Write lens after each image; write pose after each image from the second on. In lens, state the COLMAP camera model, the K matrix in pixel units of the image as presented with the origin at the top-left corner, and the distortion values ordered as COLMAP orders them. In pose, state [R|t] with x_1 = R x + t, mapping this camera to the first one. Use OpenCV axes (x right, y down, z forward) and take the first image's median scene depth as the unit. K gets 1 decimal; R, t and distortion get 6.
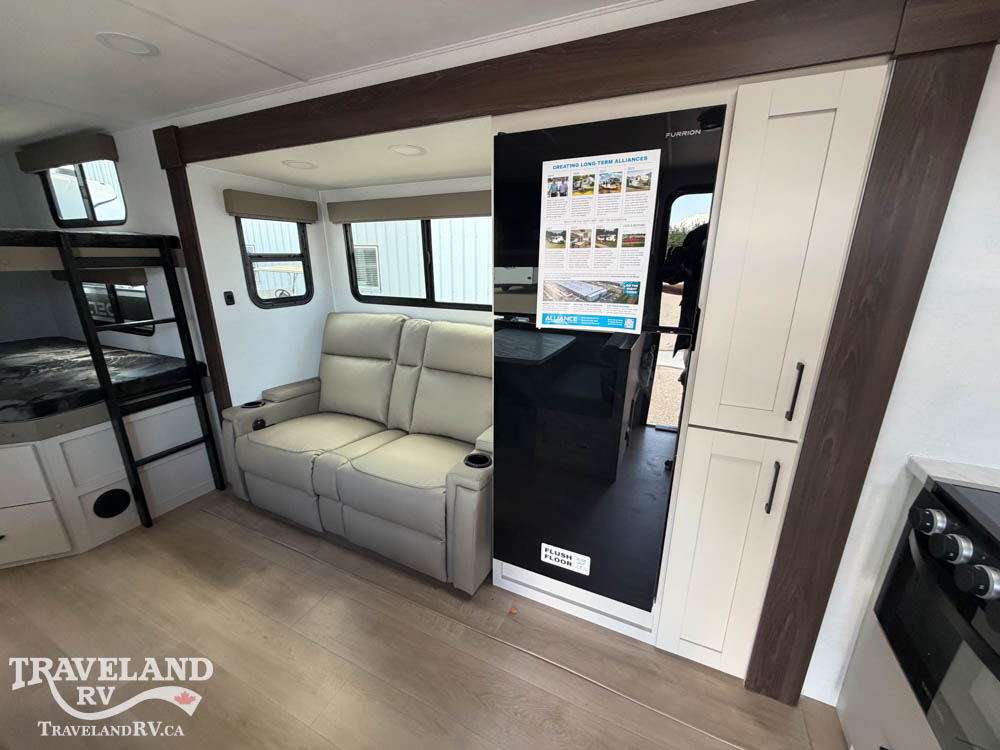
lens RADIAL K [[401.4, 0, 495.6], [0, 401.4, 376.2], [0, 0, 1]] dist [-0.000374, -0.000238]
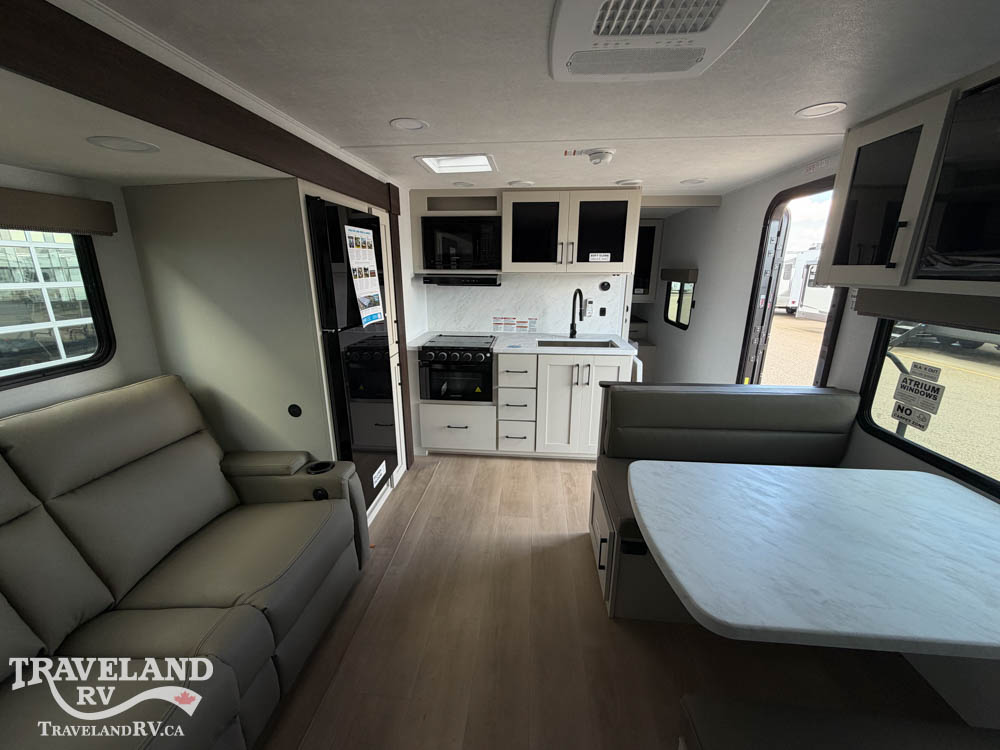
lens RADIAL K [[401.4, 0, 499.1], [0, 401.4, 376.9], [0, 0, 1]] dist [-0.000374, -0.000238]
pose [[-0.355123, -0.246528, 0.901727, -0.998752], [0.271641, 0.895764, 0.351877, -0.235511], [-0.894482, 0.369906, -0.251140, 0.645309]]
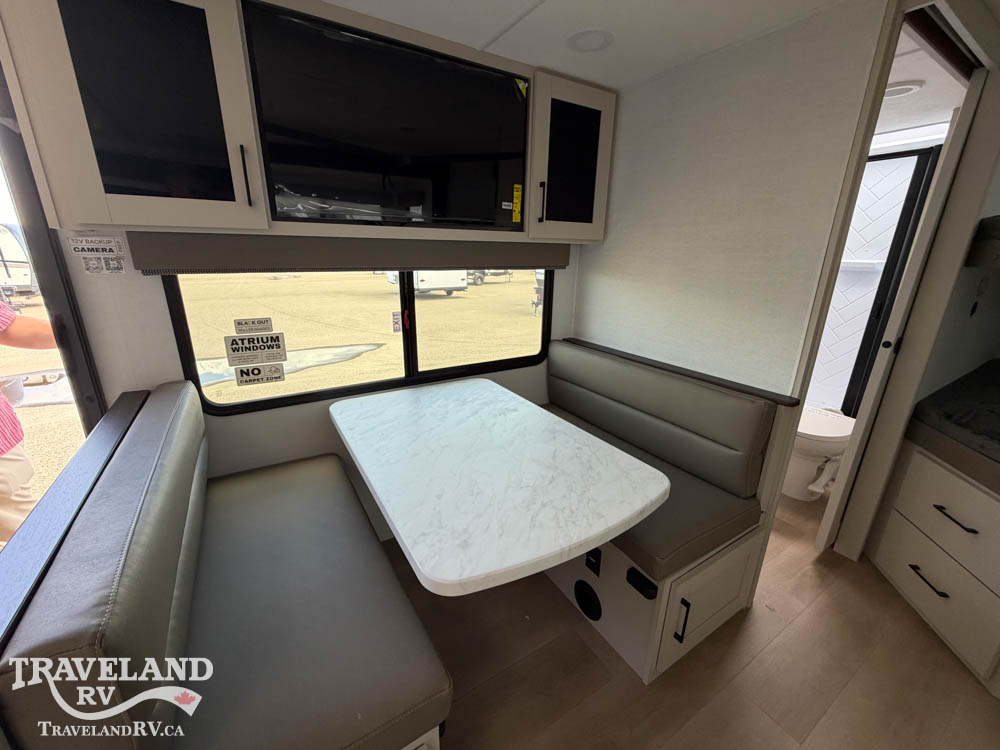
lens RADIAL K [[401.4, 0, 497.5], [0, 401.4, 374.7], [0, 0, 1]] dist [-0.000374, -0.000238]
pose [[-0.540069, 0.241915, -0.806103, -0.180189], [-0.259457, 0.863292, 0.432908, -0.095896], [0.800629, 0.442949, -0.403471, 0.387849]]
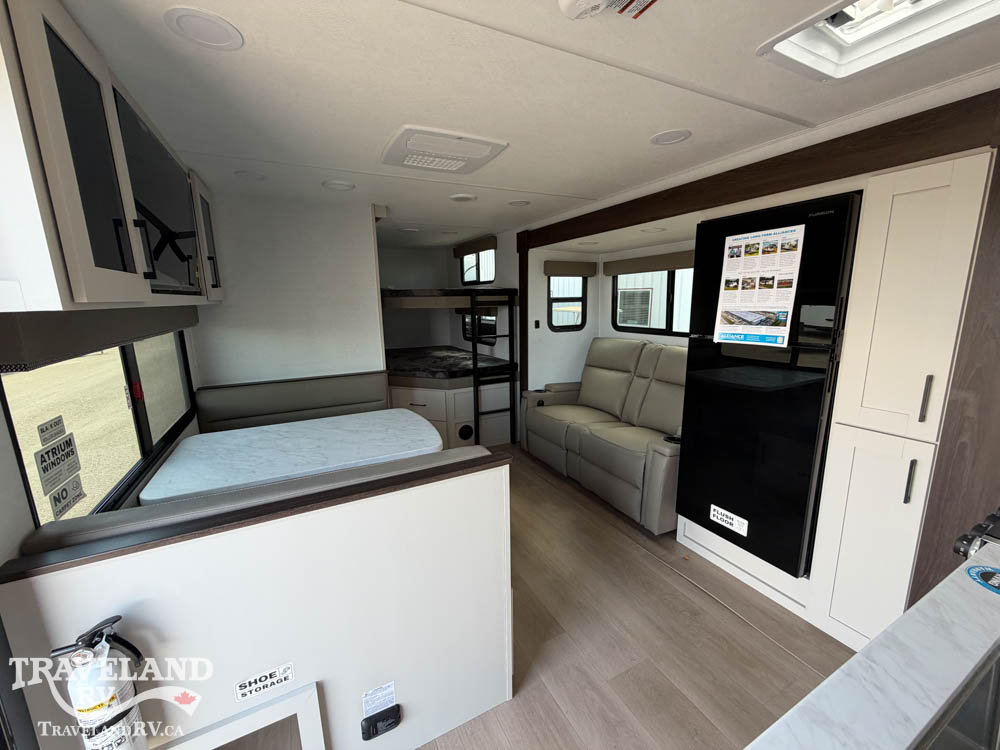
lens RADIAL K [[401.4, 0, 497.9], [0, 401.4, 377.8], [0, 0, 1]] dist [-0.000374, -0.000238]
pose [[0.794314, 0.100747, -0.599096, 0.241140], [-0.157612, 0.986562, -0.043066, 0.131364], [0.586706, 0.128633, 0.799518, -0.425639]]
